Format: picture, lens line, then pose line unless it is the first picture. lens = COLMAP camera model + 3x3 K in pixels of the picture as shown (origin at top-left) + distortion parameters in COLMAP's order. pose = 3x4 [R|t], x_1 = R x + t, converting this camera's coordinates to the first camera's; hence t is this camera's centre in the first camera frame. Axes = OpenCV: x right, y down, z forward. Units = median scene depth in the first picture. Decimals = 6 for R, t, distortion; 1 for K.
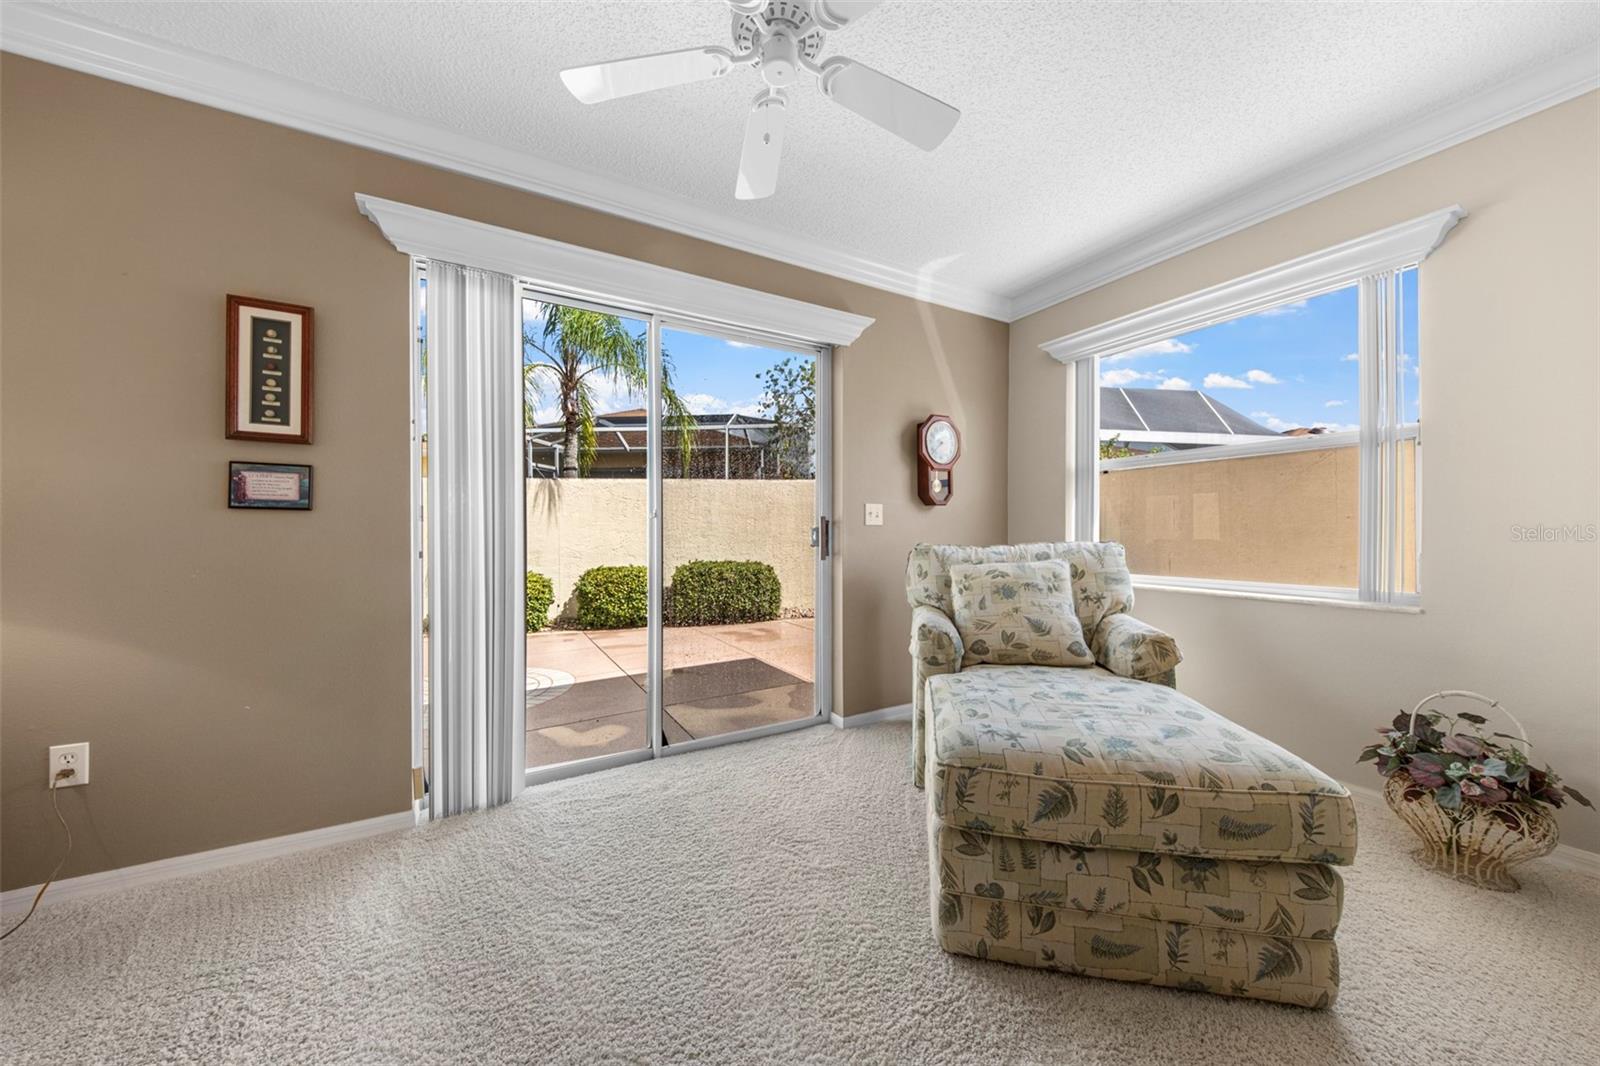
lens RADIAL K [[546.3, 0, 800.0], [0, 546.3, 533.0], [0, 0, 1]] dist [0.007166, -0.000171]
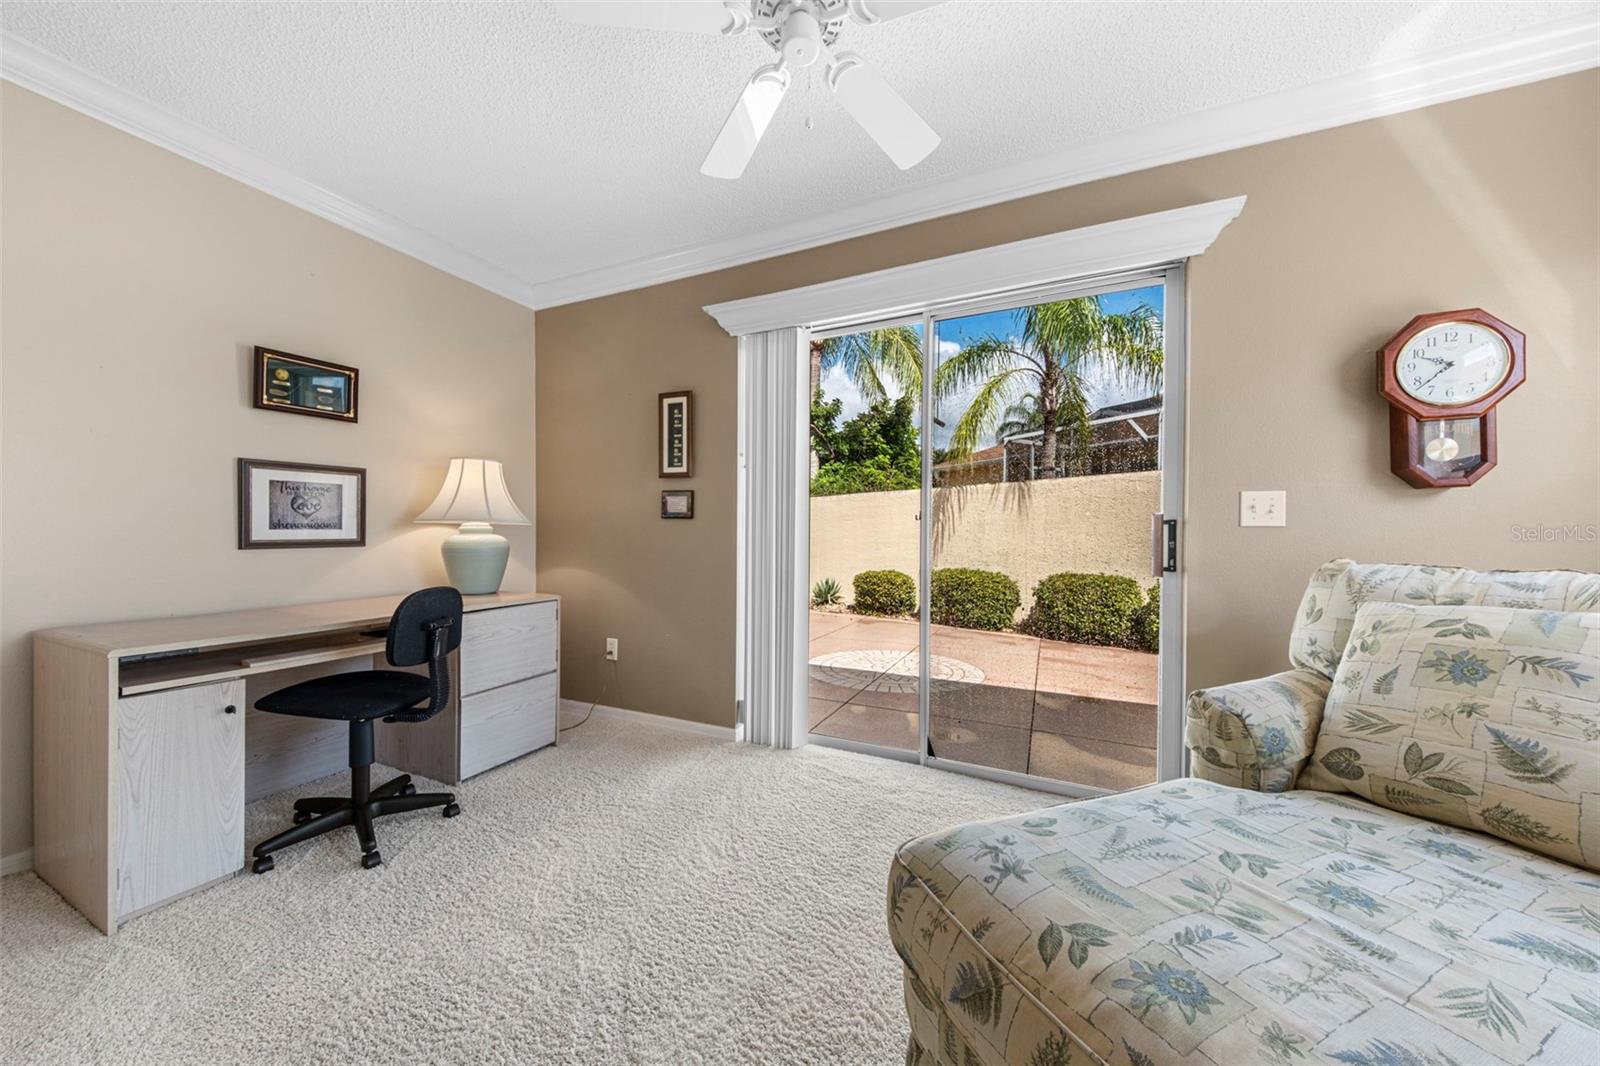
lens RADIAL K [[550.9, 0, 792.0], [0, 550.9, 537.6], [0, 0, 1]] dist [0.046458, -0.019870]
pose [[0.572385, 0.012147, -0.819895, 0.467301], [-0.009662, 0.999921, 0.008069, -0.002233], [0.819928, 0.003303, 0.572457, 0.266672]]
